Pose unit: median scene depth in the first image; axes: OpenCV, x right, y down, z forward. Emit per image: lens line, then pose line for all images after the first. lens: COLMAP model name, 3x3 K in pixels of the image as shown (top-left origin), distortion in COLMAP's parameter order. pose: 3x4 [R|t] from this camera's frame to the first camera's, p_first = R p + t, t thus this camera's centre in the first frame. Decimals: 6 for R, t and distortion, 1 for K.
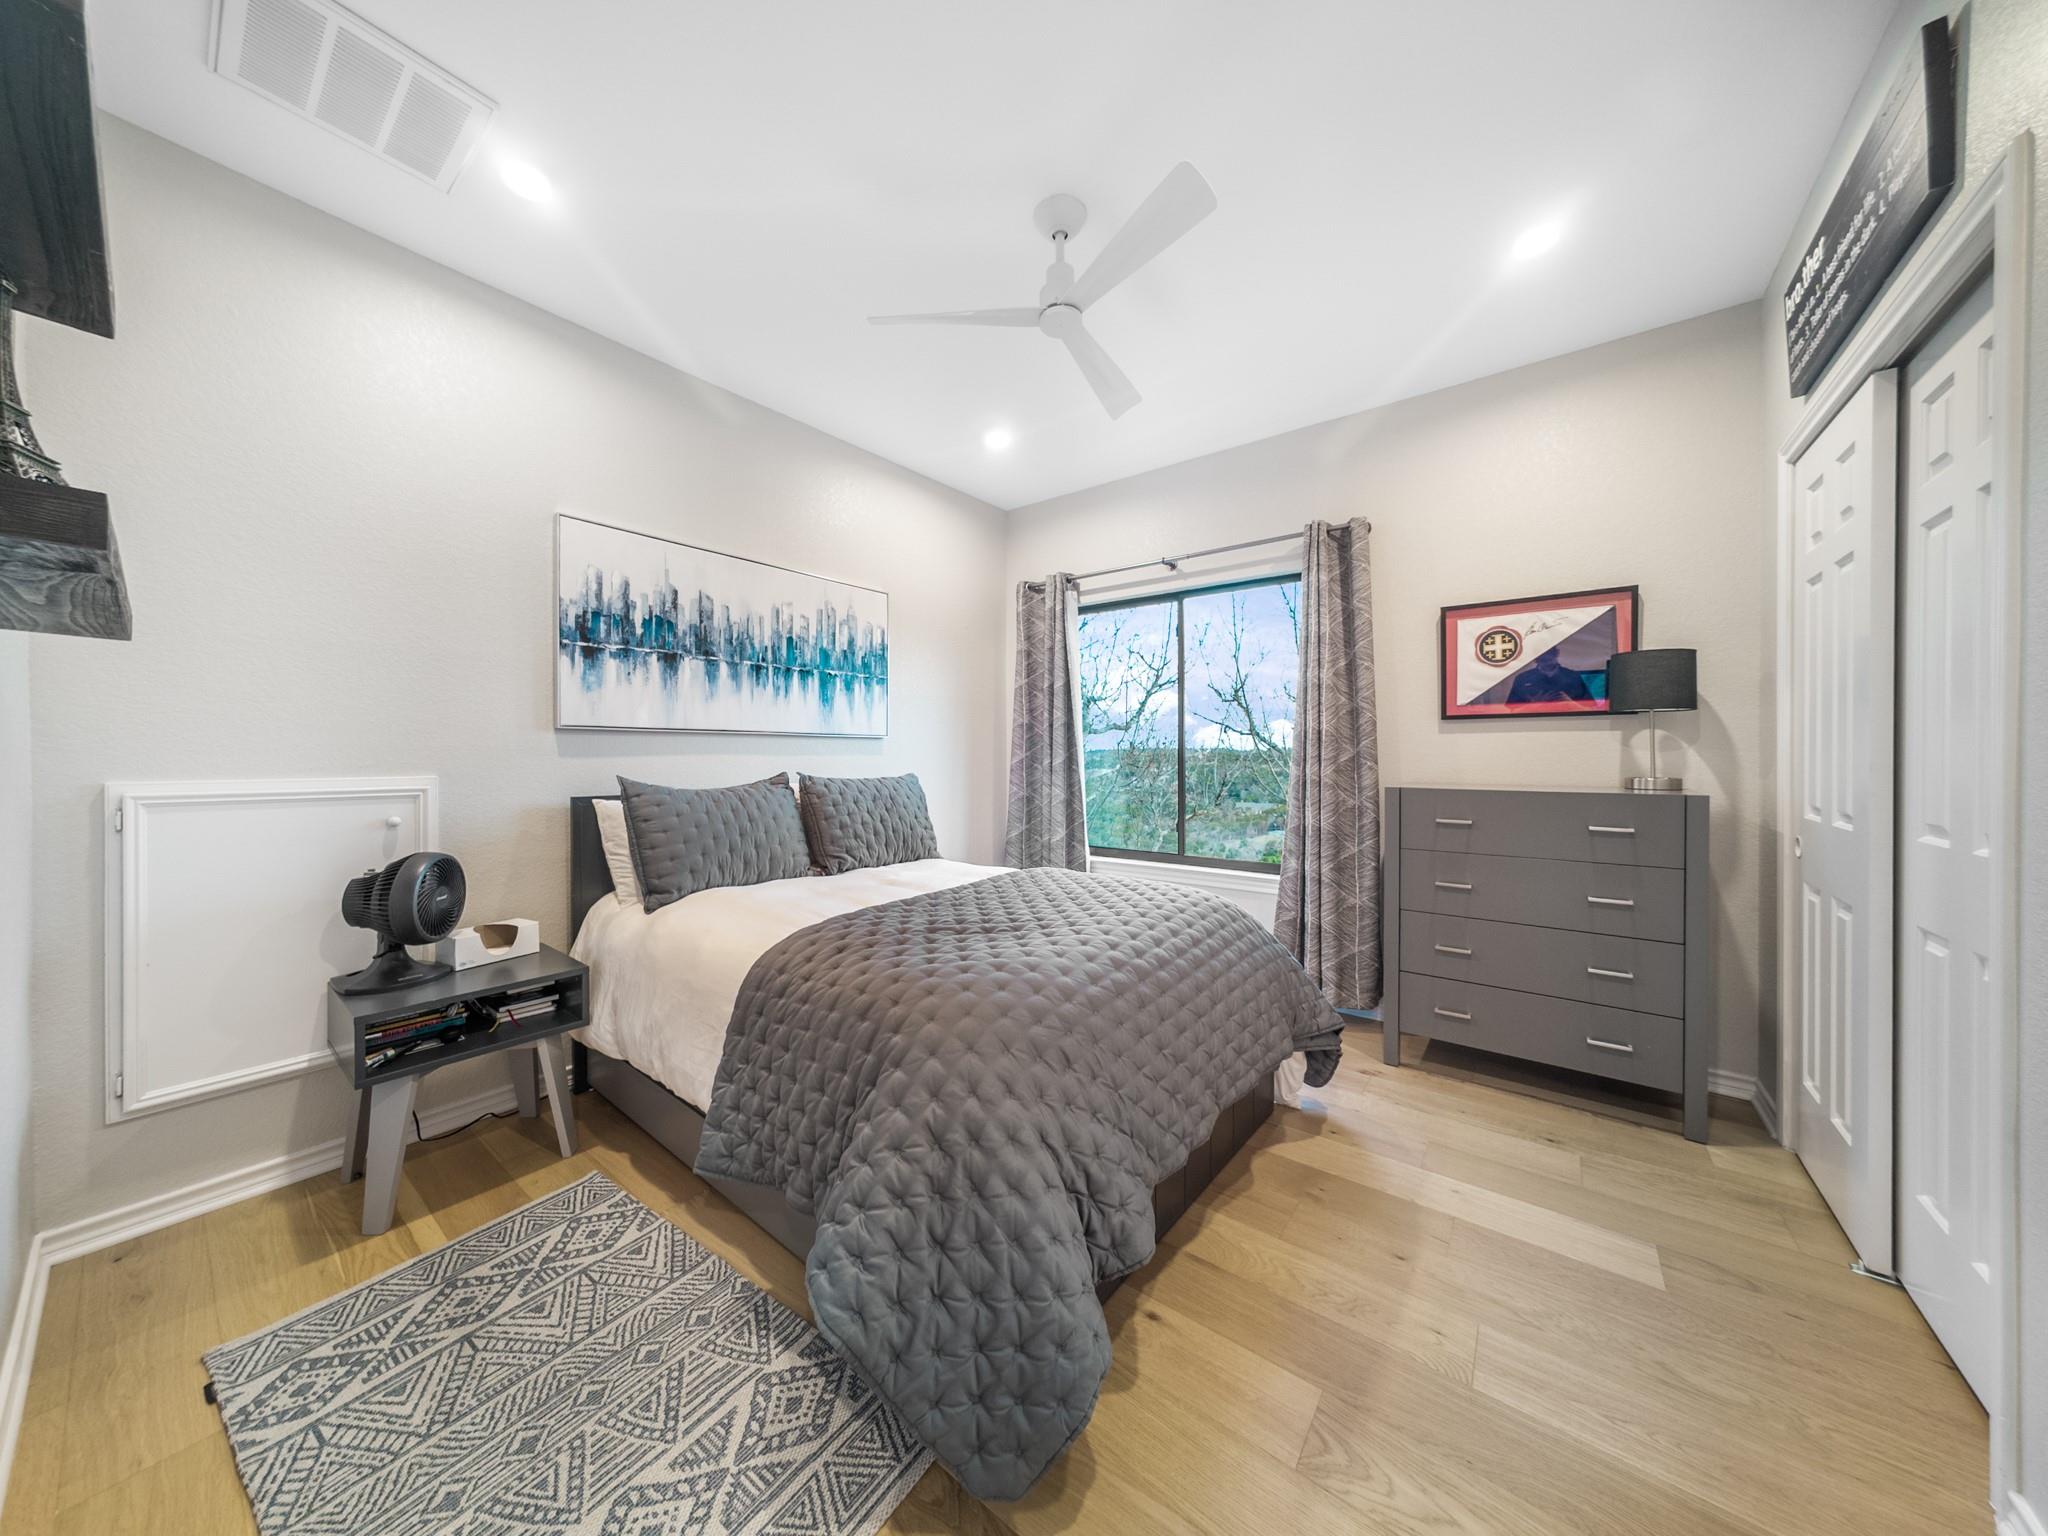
lens RADIAL K [[676.2, 0, 1024.9], [0, 676.2, 761.7], [0, 0, 1]] dist [0.044964, -0.000007]
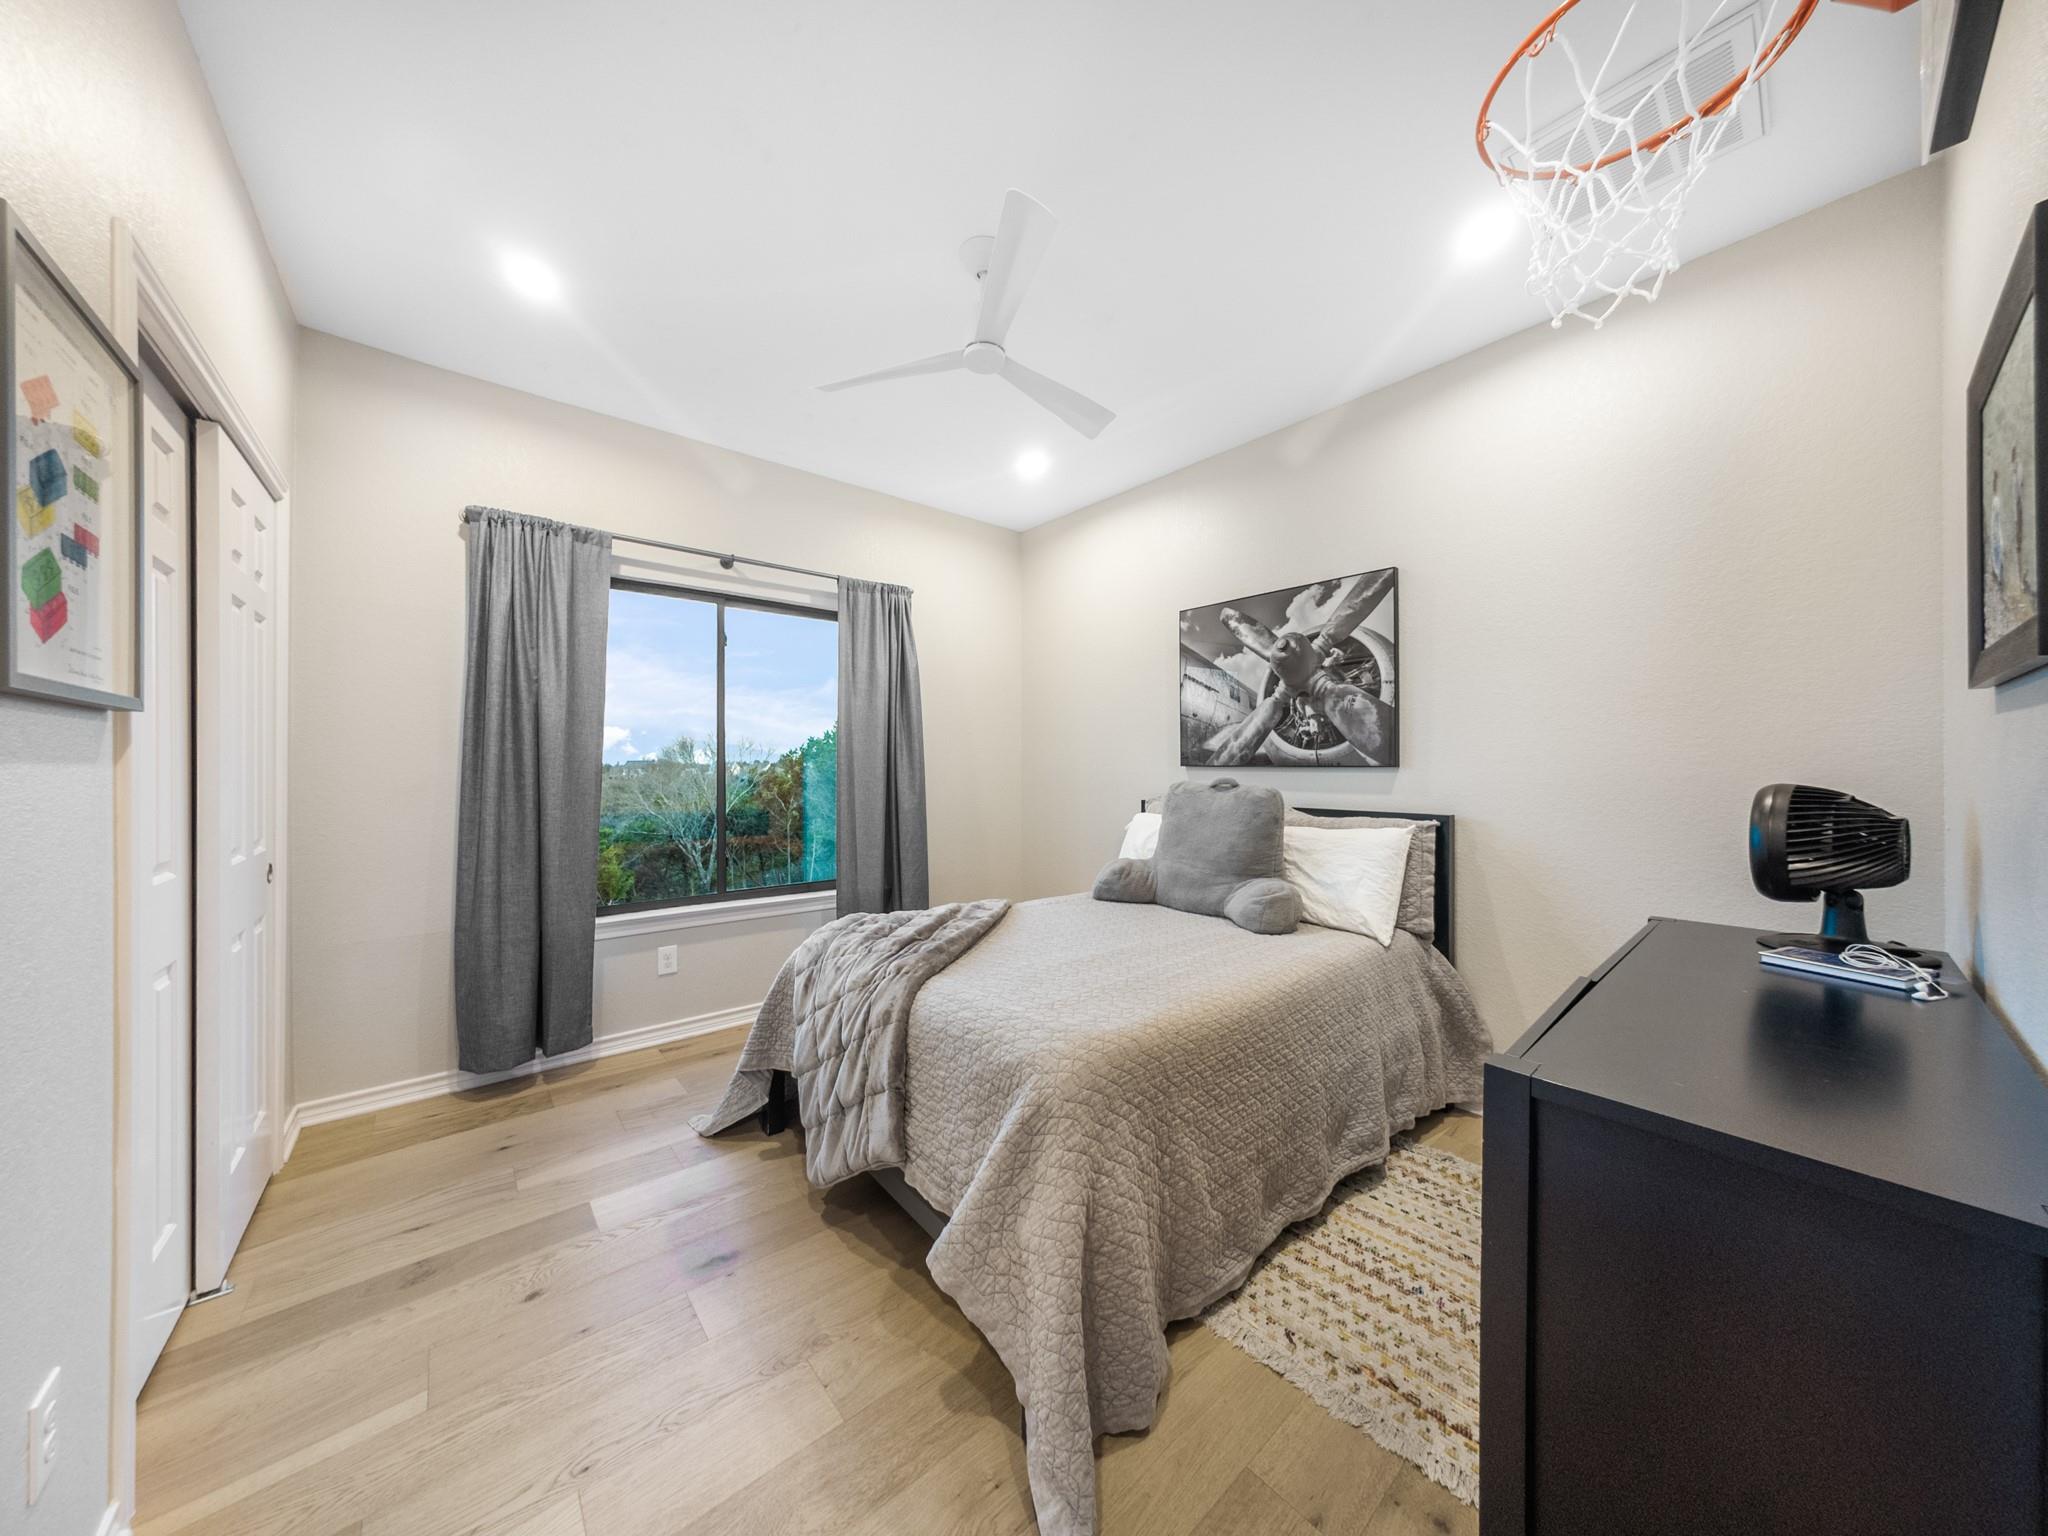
lens RADIAL K [[676.2, 0, 1024.9], [0, 676.2, 761.7], [0, 0, 1]] dist [0.044964, -0.000007]
pose [[0.210684, 0.000778, 0.977554, -0.556019], [0.013998, 0.999895, -0.003813, -0.024842], [-0.977454, 0.014487, 0.210651, 0.435411]]
